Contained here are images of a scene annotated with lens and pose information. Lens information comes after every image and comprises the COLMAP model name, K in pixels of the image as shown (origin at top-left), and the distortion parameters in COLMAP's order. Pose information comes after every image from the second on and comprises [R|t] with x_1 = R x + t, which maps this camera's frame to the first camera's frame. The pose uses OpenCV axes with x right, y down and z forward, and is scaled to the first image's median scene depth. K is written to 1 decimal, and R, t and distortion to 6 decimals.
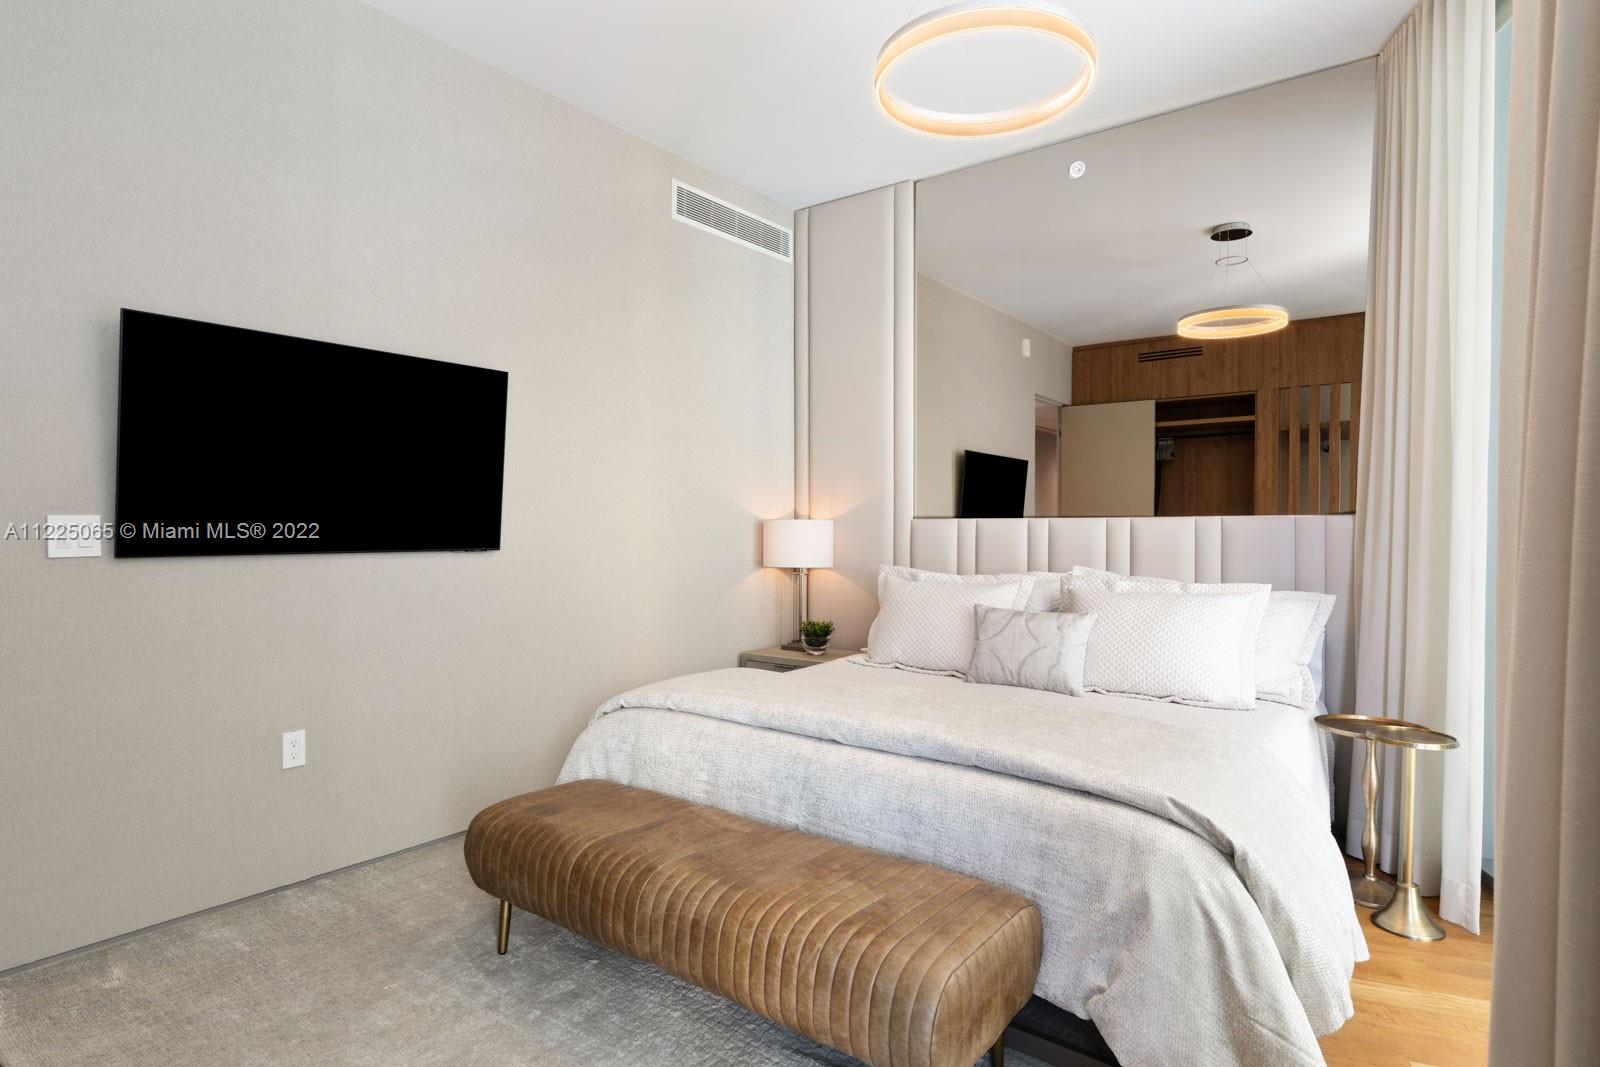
lens RADIAL K [[858.4, 0, 805.2], [0, 858.4, 538.1], [0, 0, 1]] dist [0.000718, -0.000008]
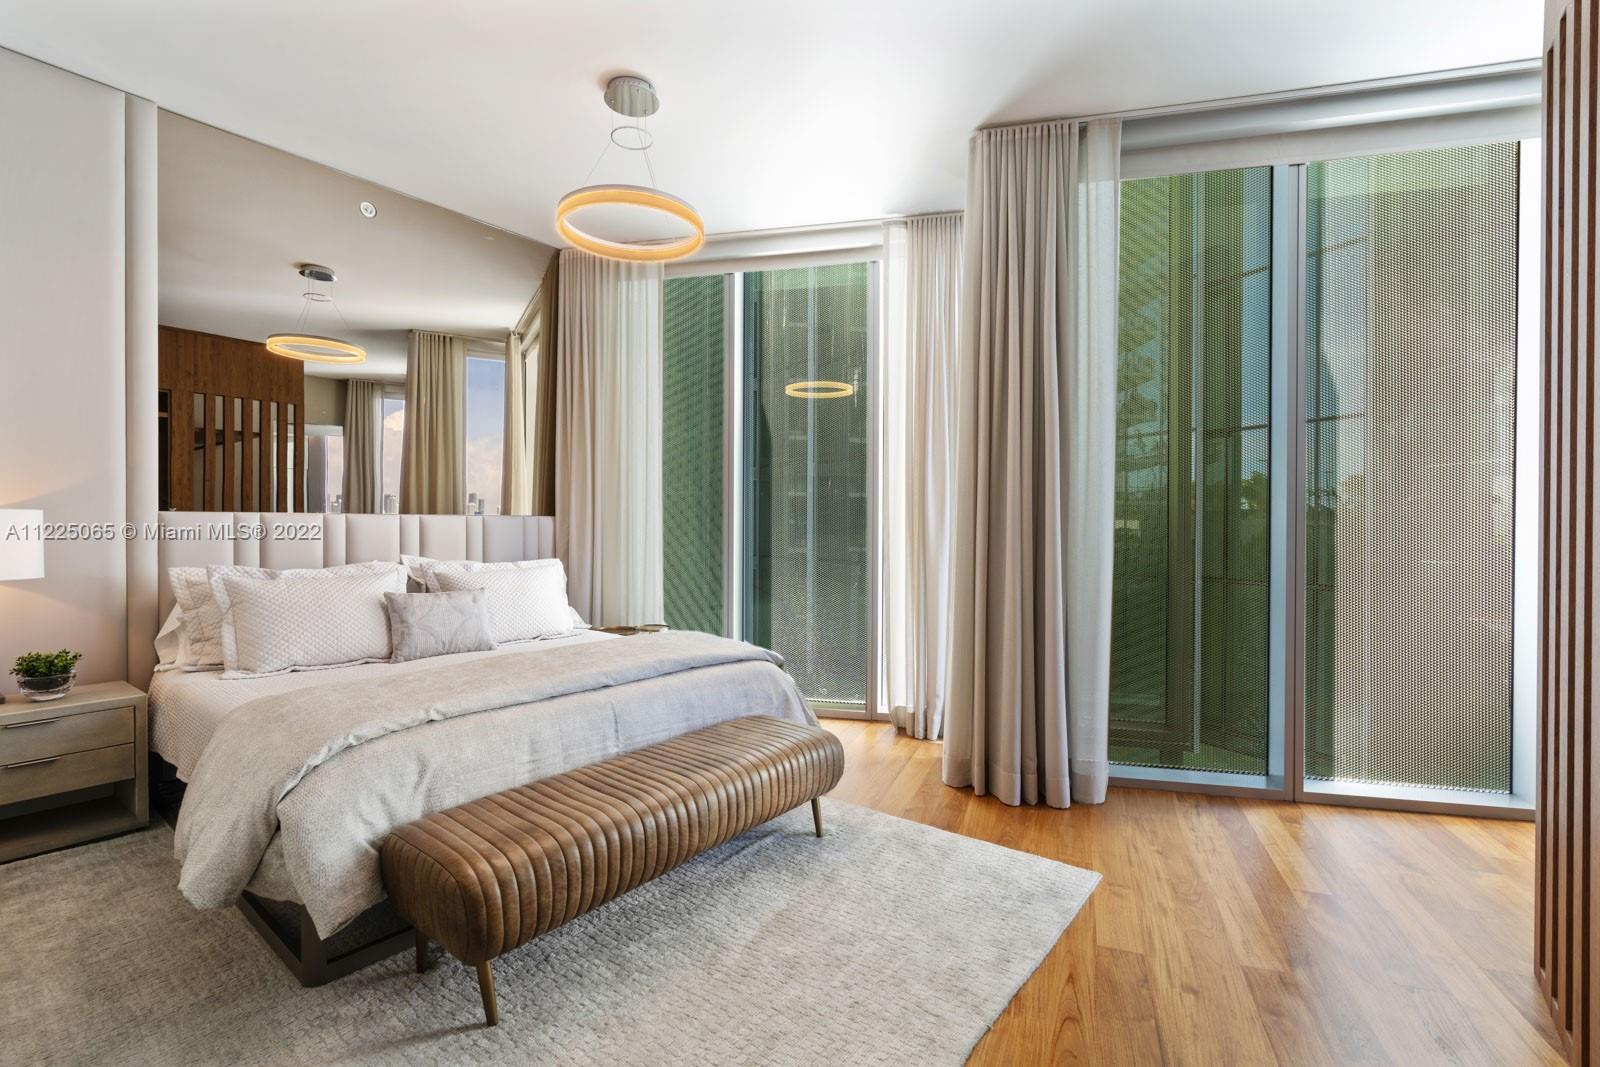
lens RADIAL K [[719.1, 0, 804.9], [0, 719.1, 531.1], [0, 0, 1]] dist [-0.000483, -0.000515]
pose [[0.000762, -0.007556, 0.999971, -0.659260], [0.004386, 0.999962, 0.007553, -0.005264], [-0.999990, 0.004380, 0.000795, 0.428036]]
